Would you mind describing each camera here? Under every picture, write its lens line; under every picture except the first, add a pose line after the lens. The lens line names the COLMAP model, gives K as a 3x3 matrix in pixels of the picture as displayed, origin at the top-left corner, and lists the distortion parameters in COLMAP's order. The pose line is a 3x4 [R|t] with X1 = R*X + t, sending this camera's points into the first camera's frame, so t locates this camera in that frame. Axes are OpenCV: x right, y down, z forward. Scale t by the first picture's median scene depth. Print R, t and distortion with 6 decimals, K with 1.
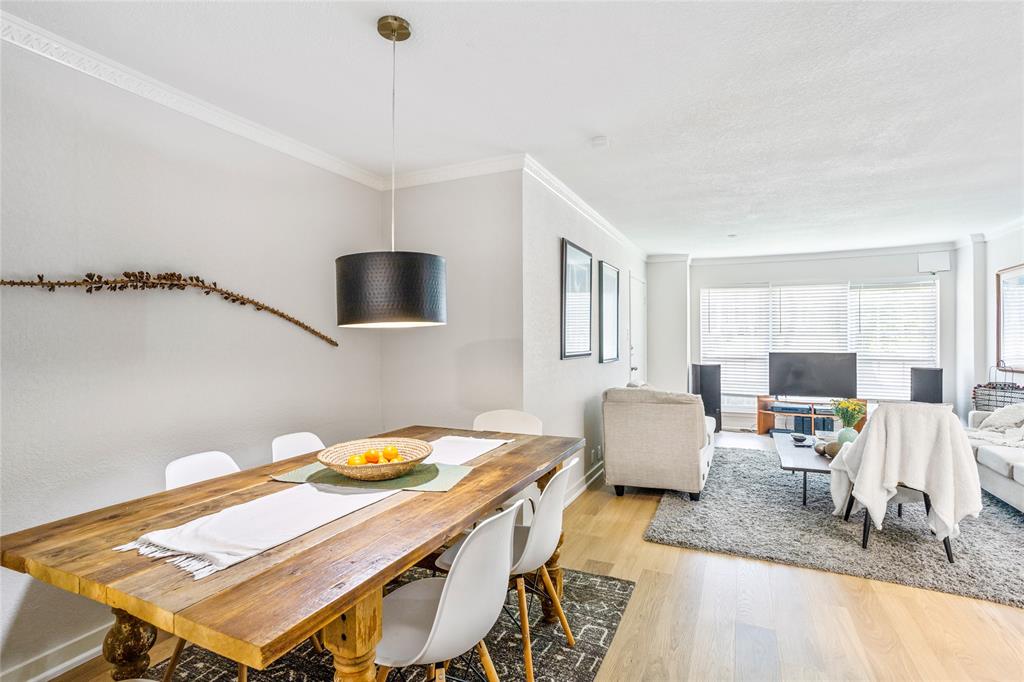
lens RADIAL K [[494.2, 0, 509.1], [0, 494.2, 339.2], [0, 0, 1]] dist [-0.055825, 0.032787]
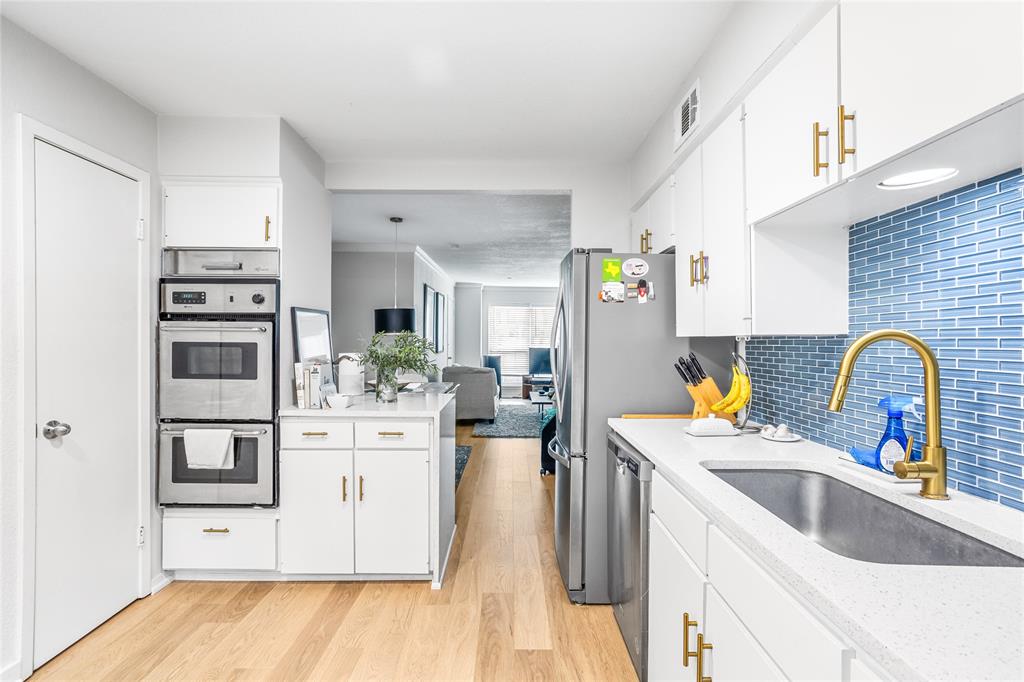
lens RADIAL K [[494.2, 0, 509.1], [0, 494.2, 339.2], [0, 0, 1]] dist [-0.055825, 0.032787]
pose [[0.905408, 0.004608, 0.424517, -0.259048], [-0.005144, 0.999987, 0.000115, -0.000778], [-0.424510, -0.002287, 0.905420, -0.530732]]
